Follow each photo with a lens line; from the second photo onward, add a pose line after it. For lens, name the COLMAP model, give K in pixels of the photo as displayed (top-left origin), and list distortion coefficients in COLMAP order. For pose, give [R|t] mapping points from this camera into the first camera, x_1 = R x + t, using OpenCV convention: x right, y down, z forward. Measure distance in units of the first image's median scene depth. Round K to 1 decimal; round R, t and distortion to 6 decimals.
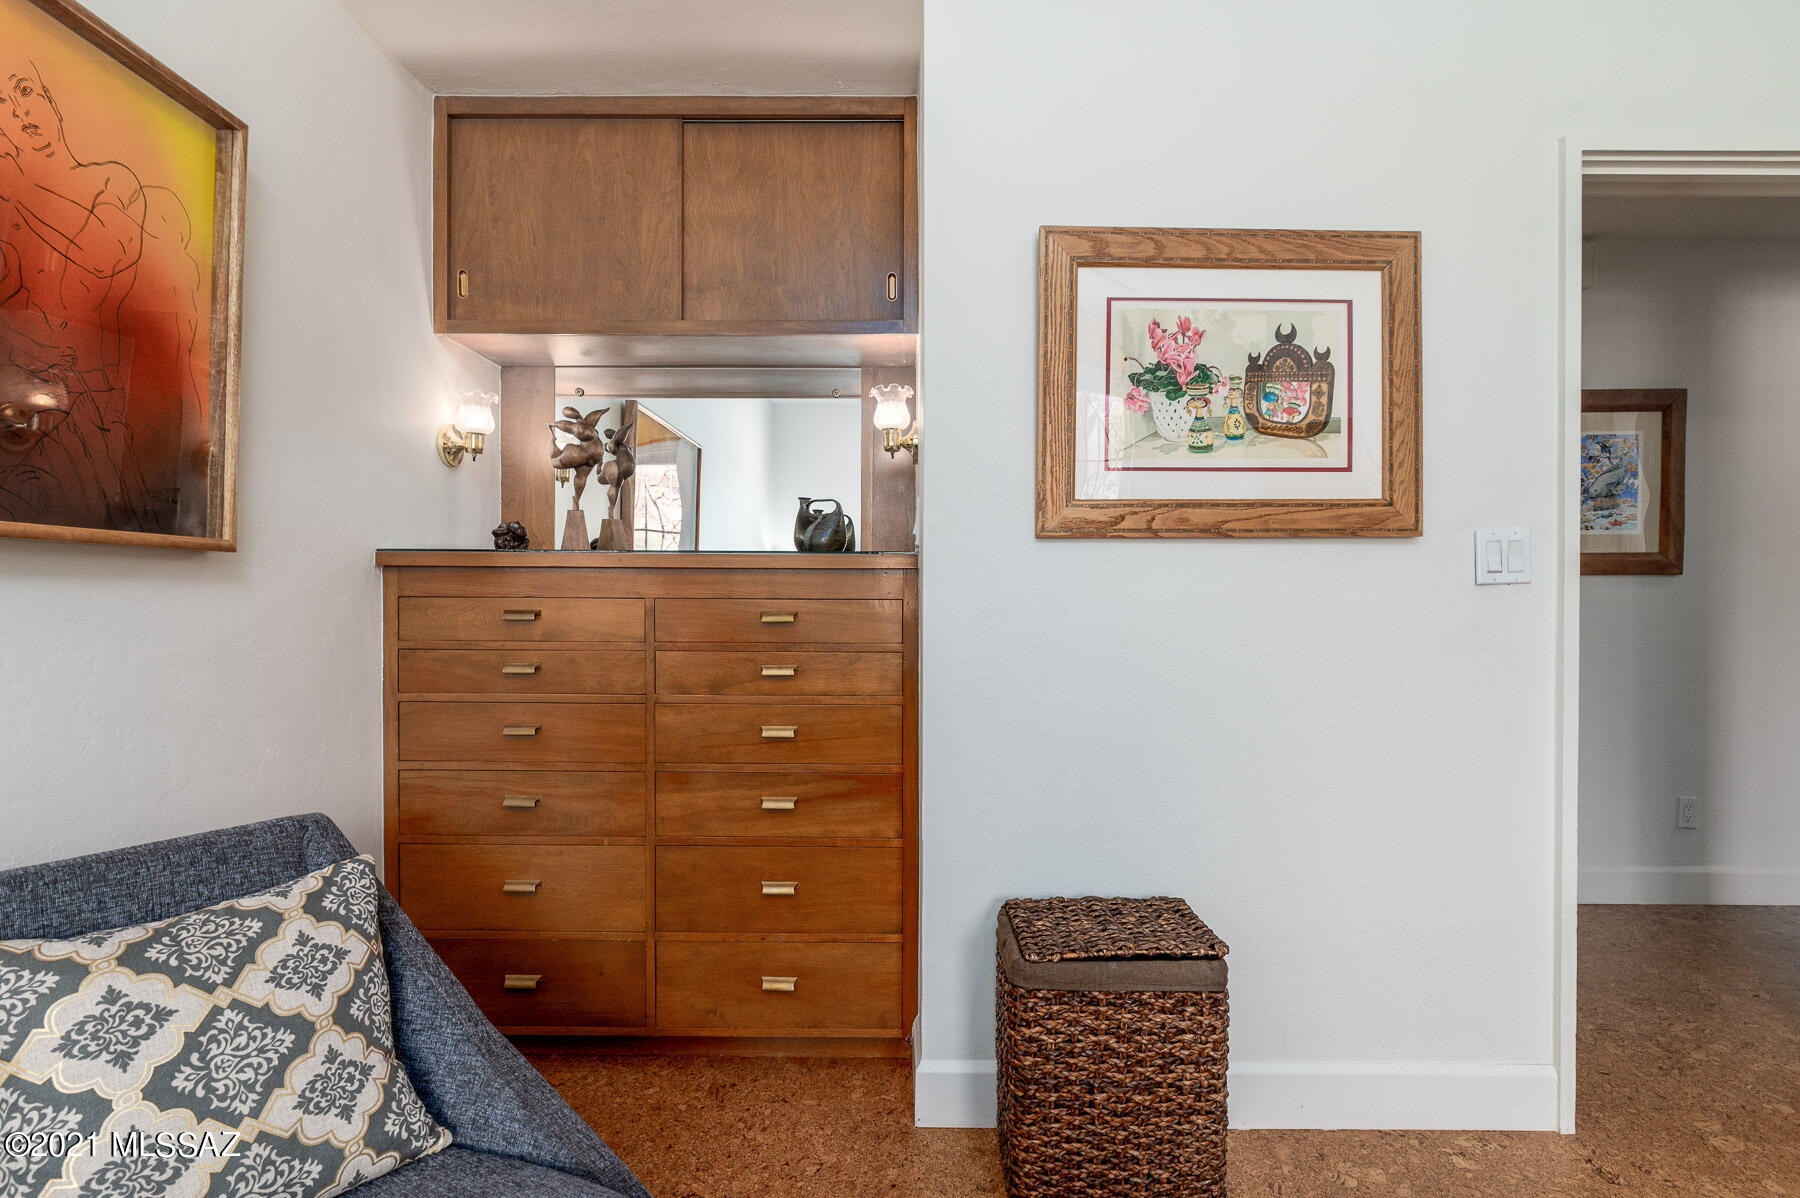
lens RADIAL K [[849.9, 0, 900.0], [0, 849.9, 599.0], [0, 0, 1]] dist [-0.005511, -0.000182]
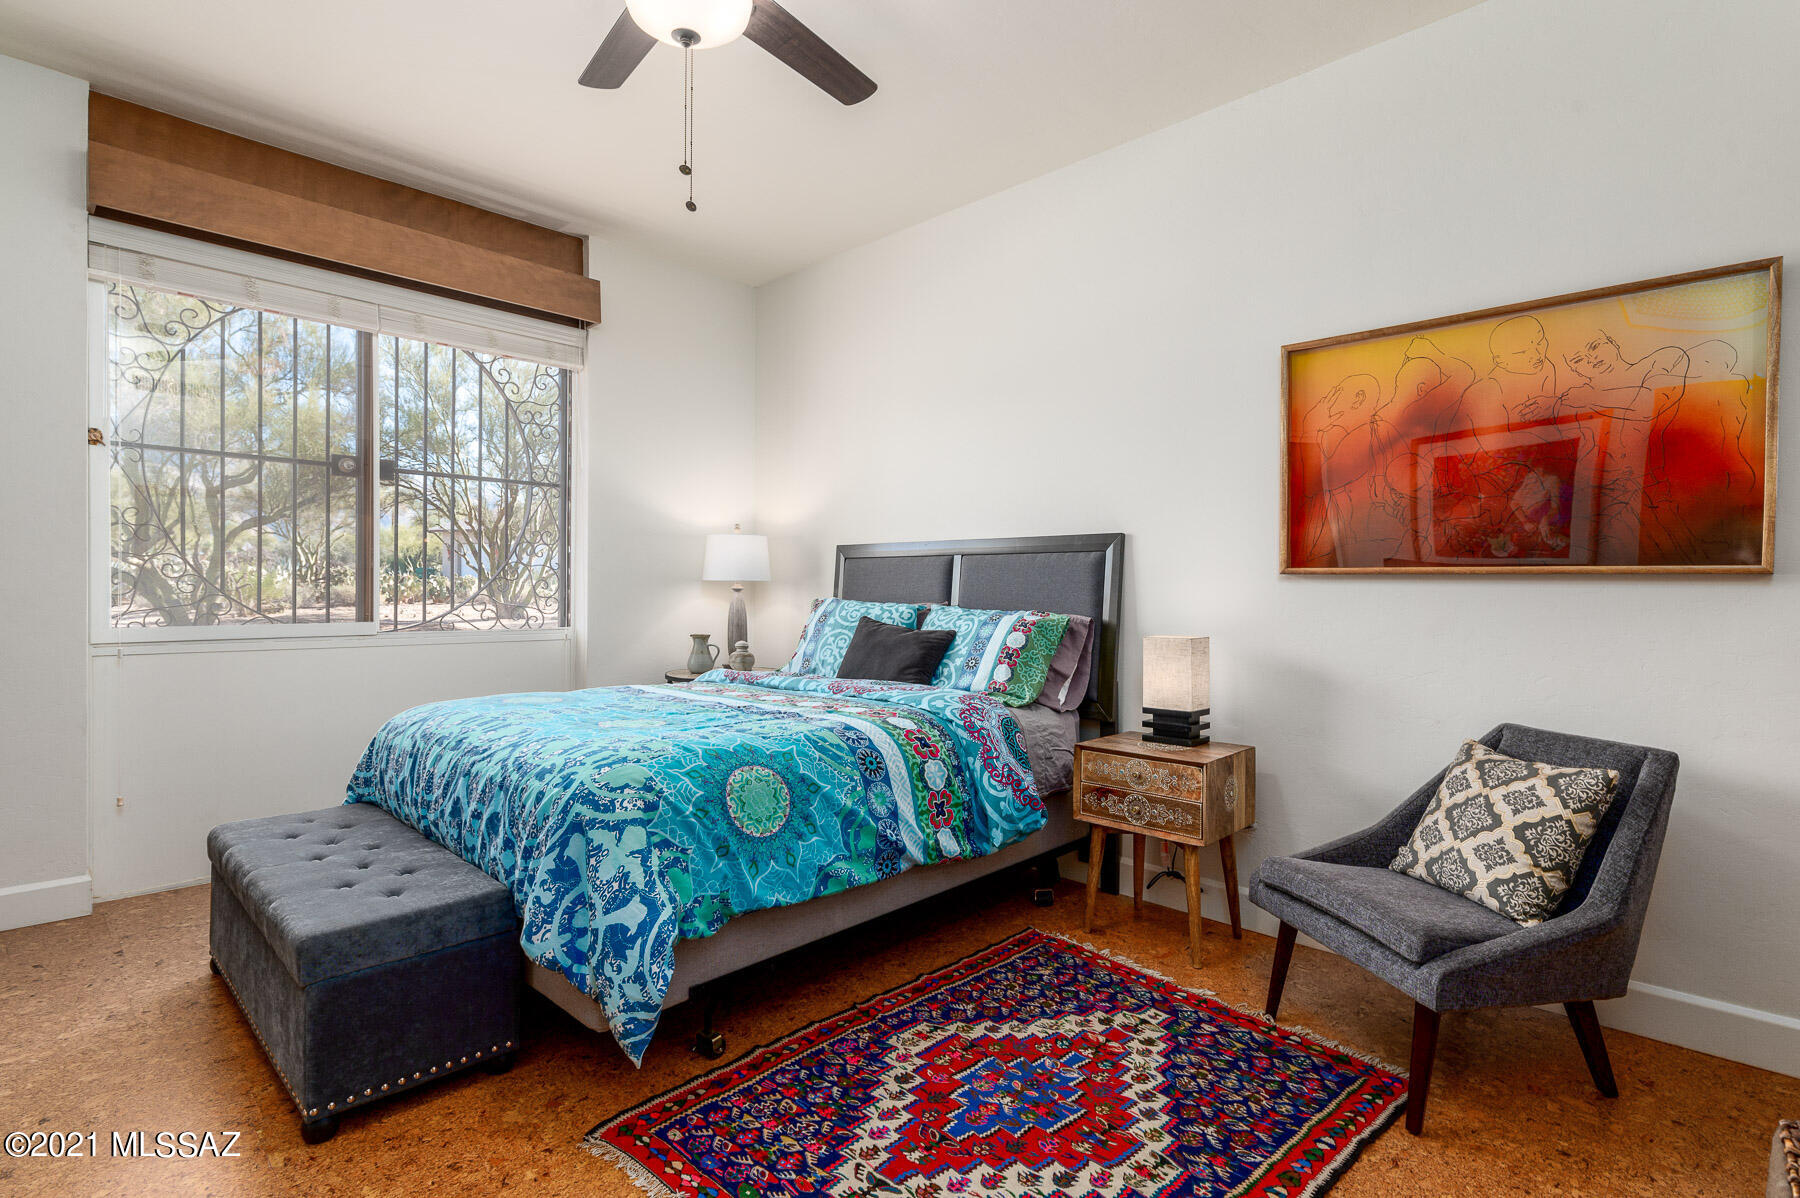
lens RADIAL K [[849.9, 0, 900.0], [0, 849.9, 599.0], [0, 0, 1]] dist [-0.005511, -0.000182]
pose [[-0.689409, -0.001067, -0.724371, 1.514996], [-0.019285, 0.999671, 0.016882, -0.016338], [0.724115, 0.025608, -0.689204, 1.203652]]
